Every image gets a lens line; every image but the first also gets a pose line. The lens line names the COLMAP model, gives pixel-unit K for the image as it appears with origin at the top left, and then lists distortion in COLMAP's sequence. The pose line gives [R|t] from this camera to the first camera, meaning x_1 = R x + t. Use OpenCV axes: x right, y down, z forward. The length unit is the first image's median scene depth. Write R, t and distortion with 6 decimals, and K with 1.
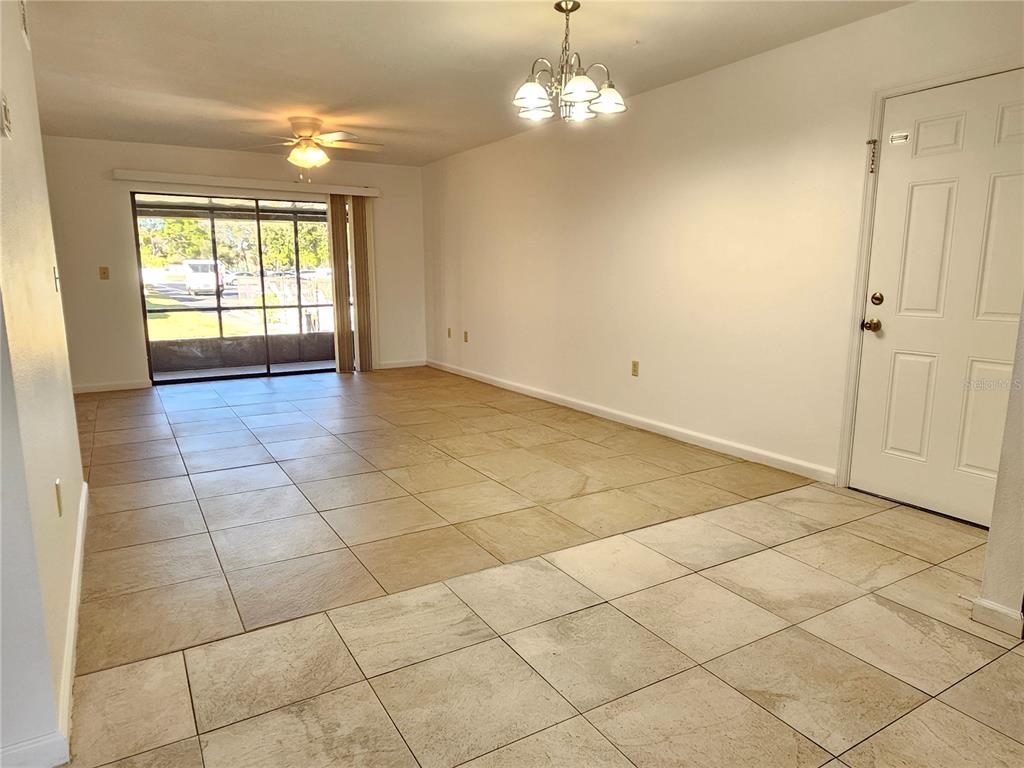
lens RADIAL K [[659.8, 0, 513.5], [0, 659.8, 384.7], [0, 0, 1]] dist [0.006761, -0.000493]
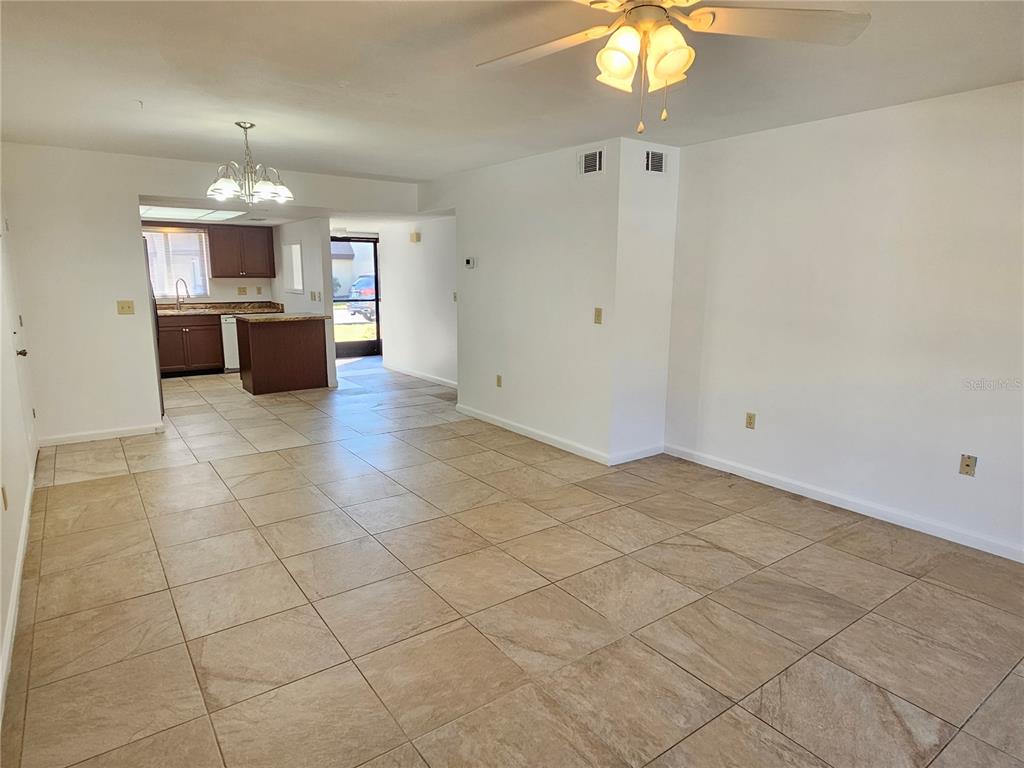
lens RADIAL K [[601.3, 0, 510.1], [0, 601.3, 382.2], [0, 0, 1]] dist [0.002203, 0.000805]
pose [[-0.996422, 0.008527, -0.084089, -0.174301], [-0.021046, 0.938529, 0.344559, -0.246207], [0.081857, 0.345096, -0.934991, 1.168090]]
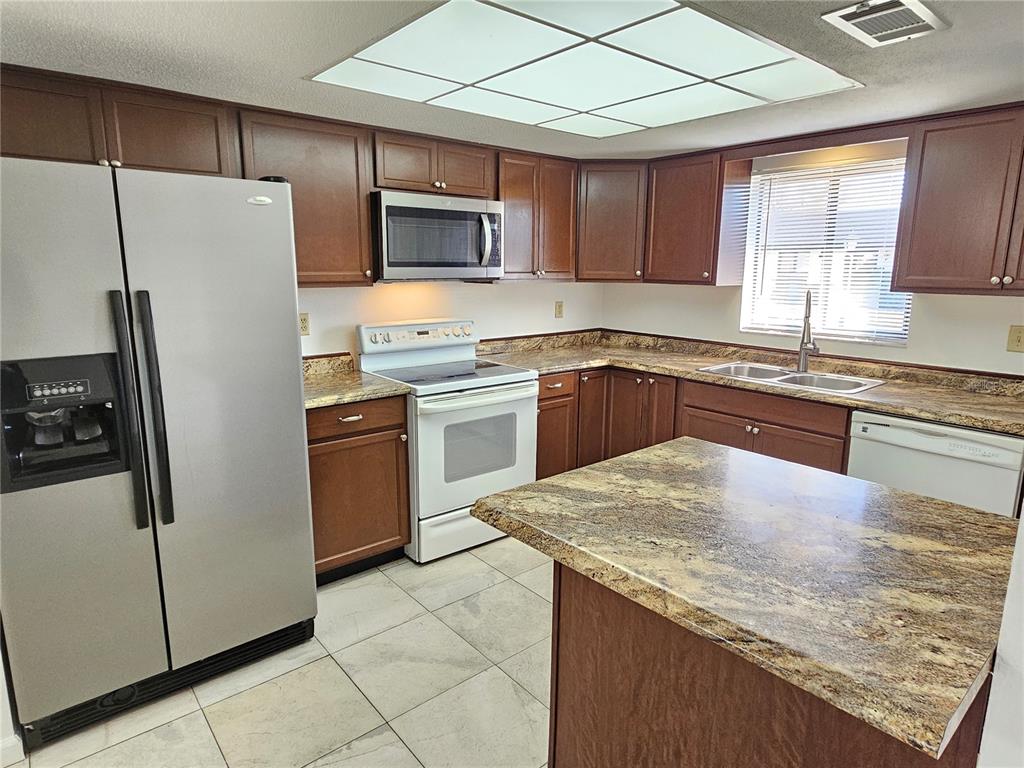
lens RADIAL K [[601.3, 0, 510.1], [0, 601.3, 379.5], [0, 0, 1]] dist [0.002203, 0.000805]
pose [[-0.154567, -0.186642, 0.970193, -0.018336], [0.163696, 0.963583, 0.211450, -0.064295], [-0.974327, 0.191500, -0.118386, 0.112436]]
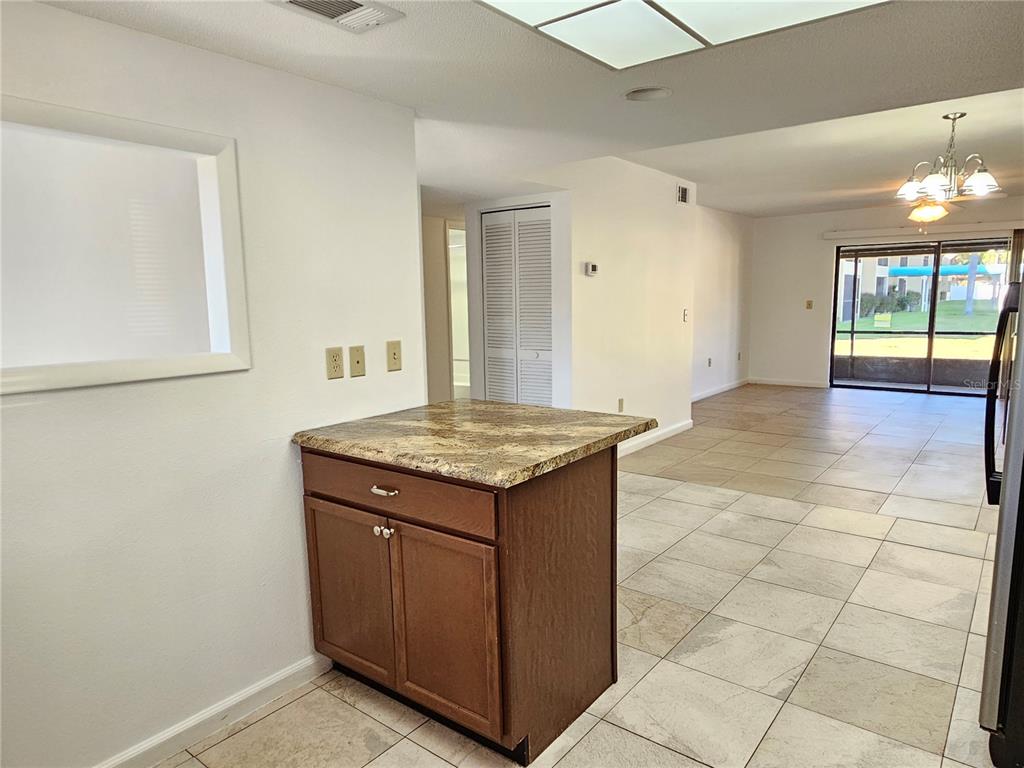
lens RADIAL K [[659.8, 0, 512.5], [0, 659.8, 388.0], [0, 0, 1]] dist [0.006761, -0.000493]
pose [[0.355670, 0.125833, -0.926102, 0.504196], [-0.142709, 0.986587, 0.079244, -0.011990], [0.923652, 0.103978, 0.368857, -0.107051]]
